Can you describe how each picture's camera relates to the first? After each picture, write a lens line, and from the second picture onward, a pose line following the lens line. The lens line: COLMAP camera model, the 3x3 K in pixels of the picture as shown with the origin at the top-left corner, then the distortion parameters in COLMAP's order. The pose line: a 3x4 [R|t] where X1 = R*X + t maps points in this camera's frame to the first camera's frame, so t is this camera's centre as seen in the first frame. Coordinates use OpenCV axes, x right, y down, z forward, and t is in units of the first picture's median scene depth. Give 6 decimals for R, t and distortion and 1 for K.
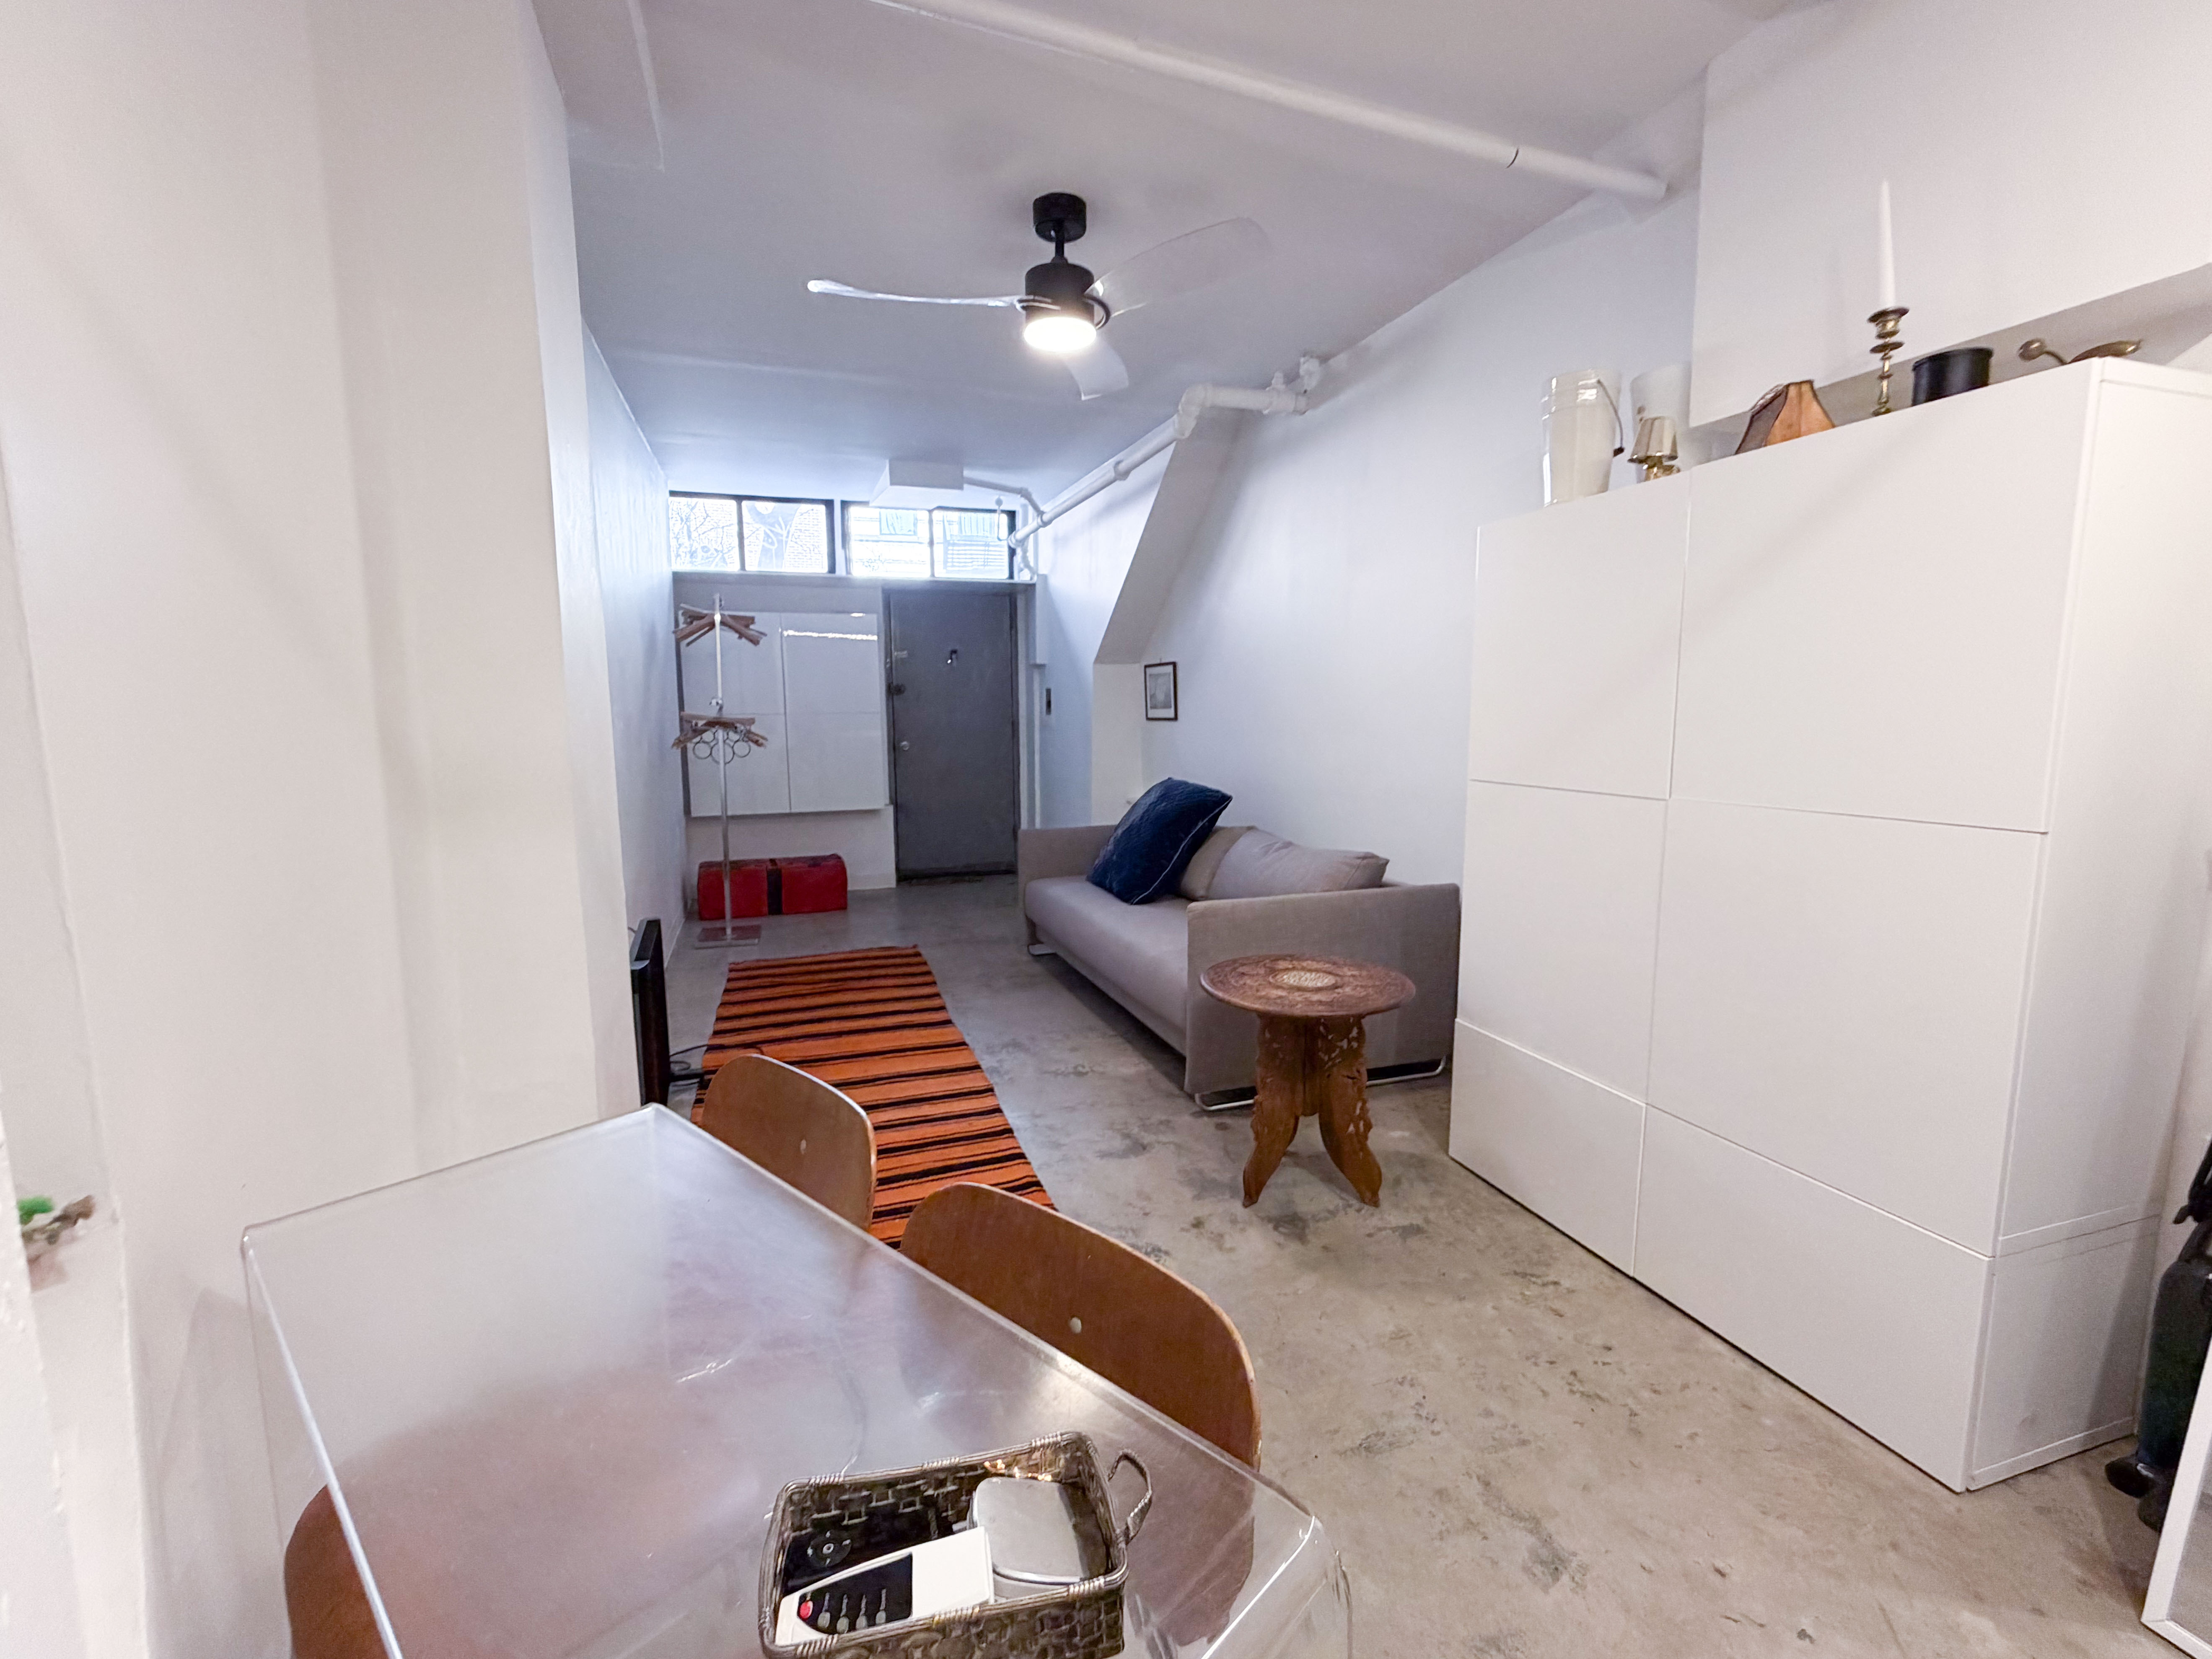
lens RADIAL K [[904.4, 0, 1088.2], [0, 904.4, 830.1], [0, 0, 1]] dist [0.002355, 0.000100]
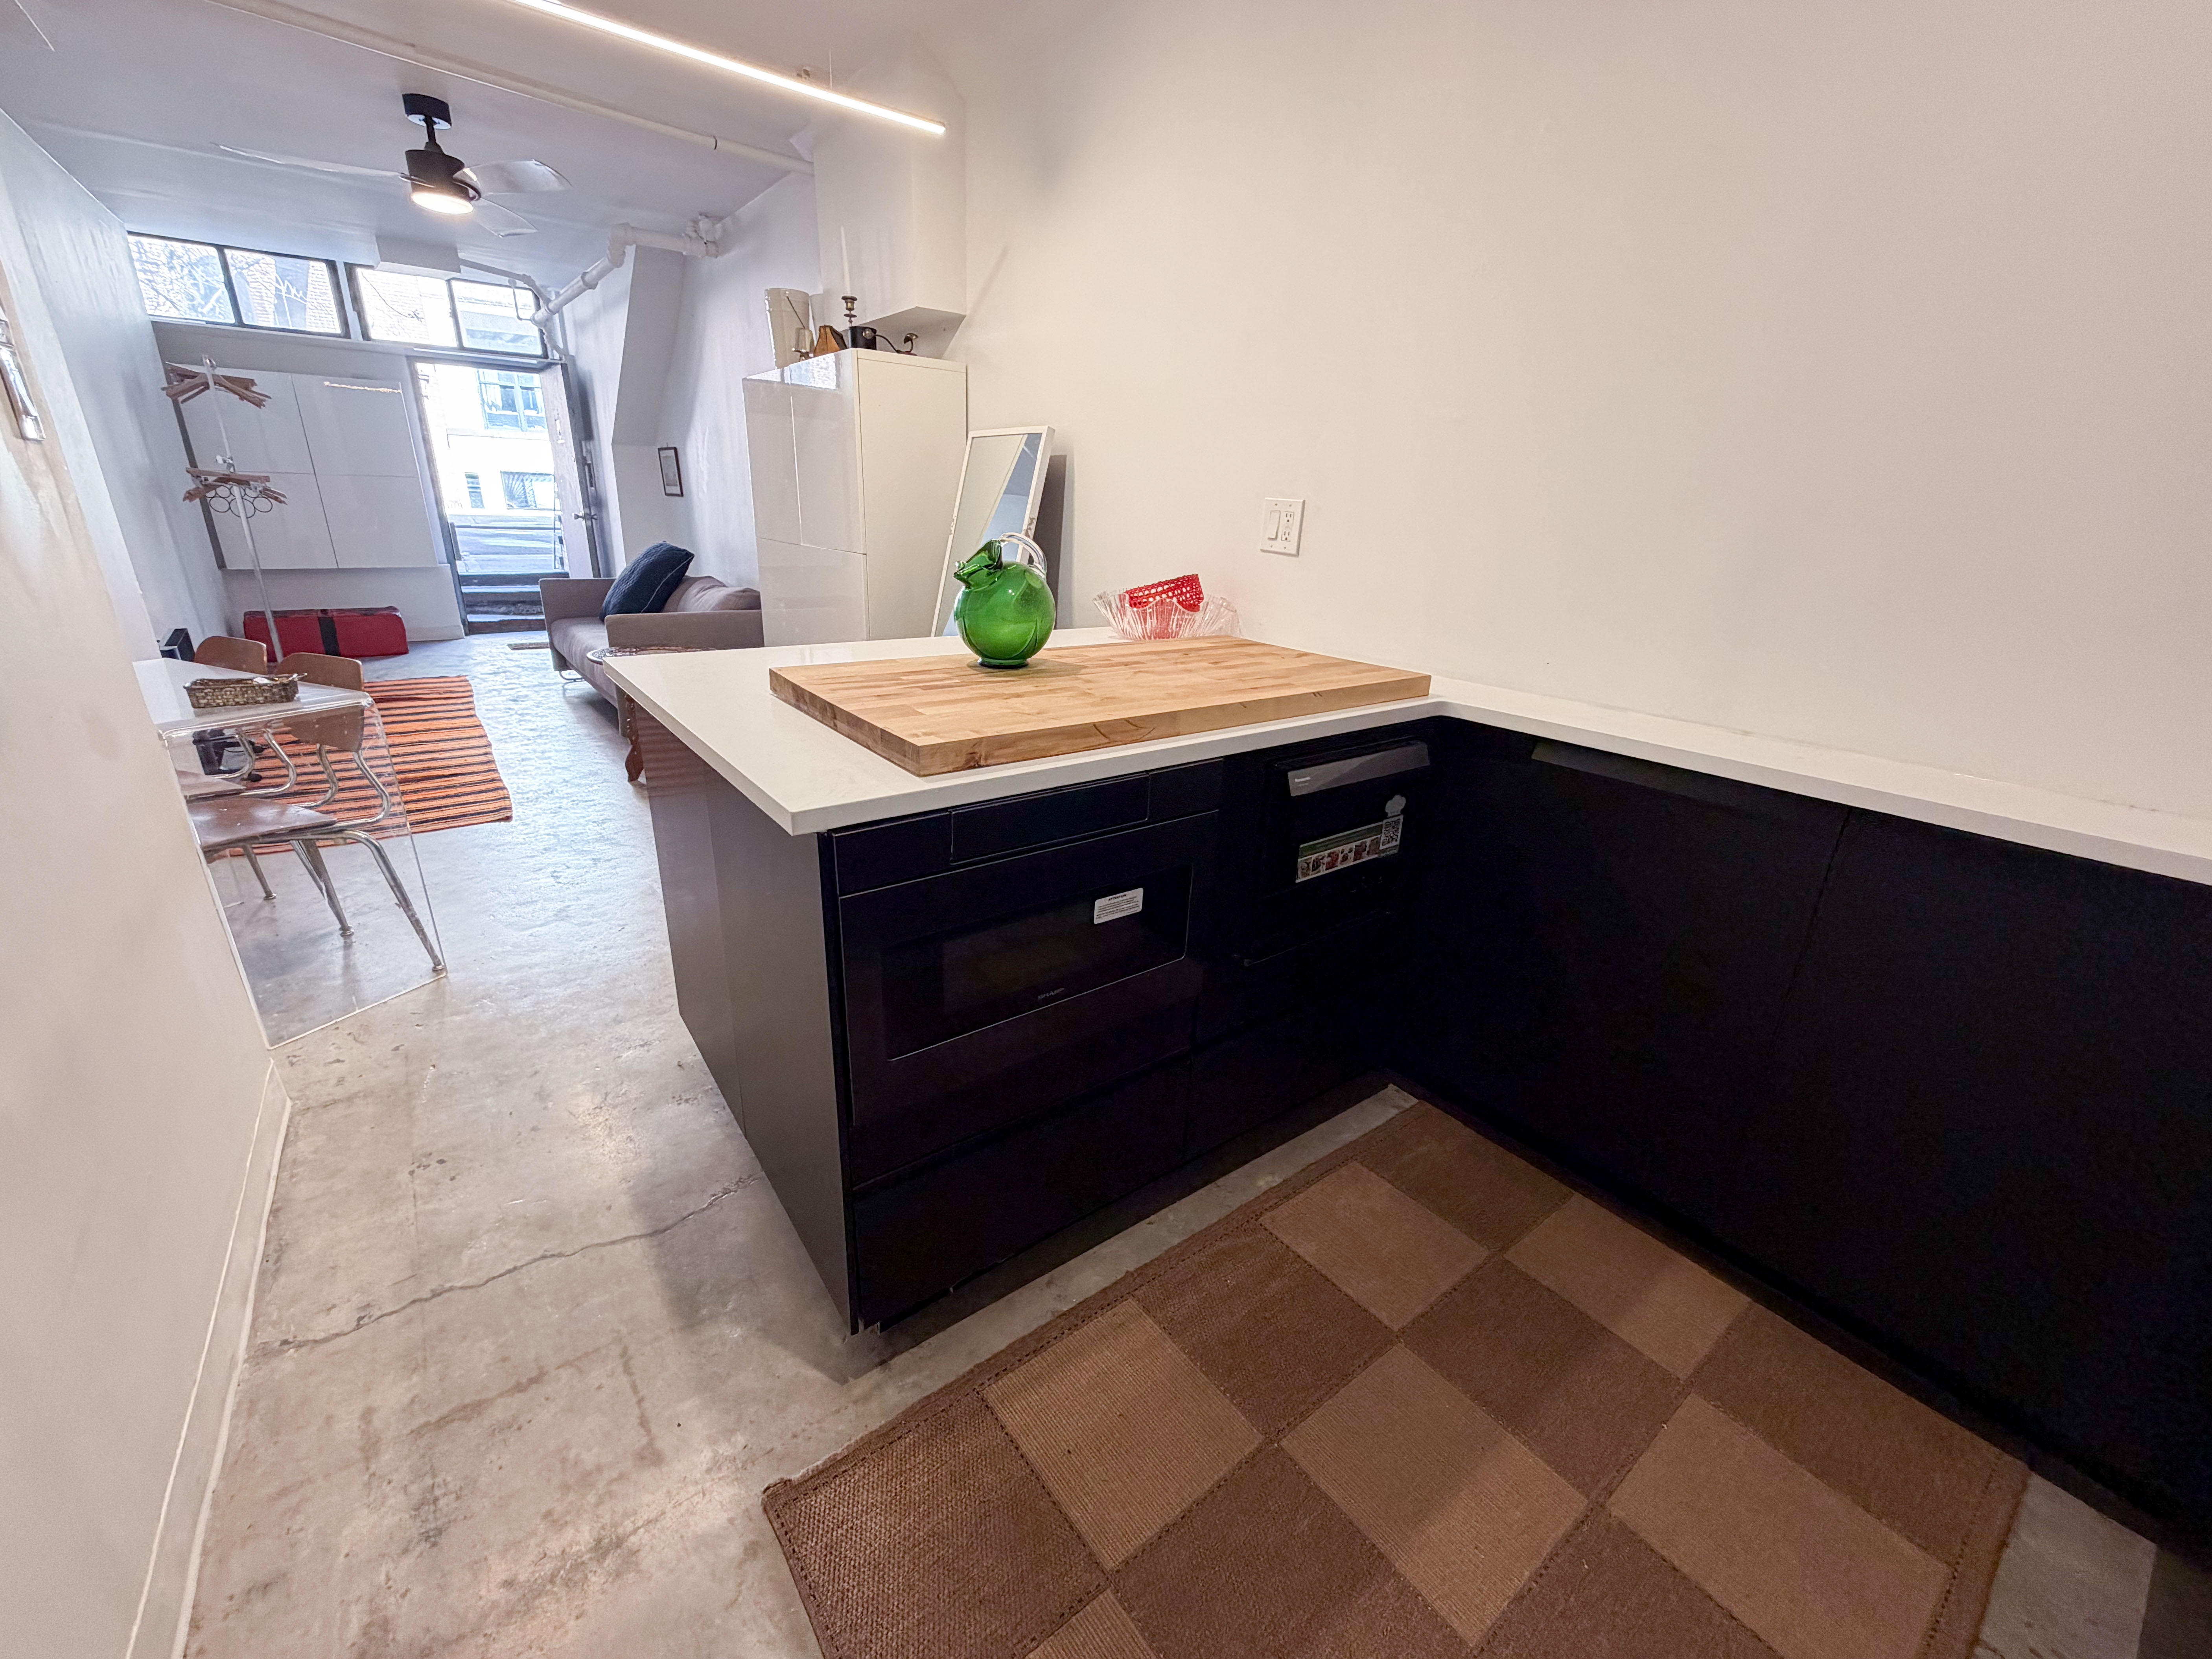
lens RADIAL K [[892.0, 0, 1100.4], [0, 892.0, 825.3], [0, 0, 1]] dist [0.001074, -0.000387]
pose [[0.950037, -0.065911, 0.305099, 0.266860], [-0.003030, 0.975458, 0.220164, 0.057335], [-0.312122, -0.210088, 0.926522, -0.488524]]
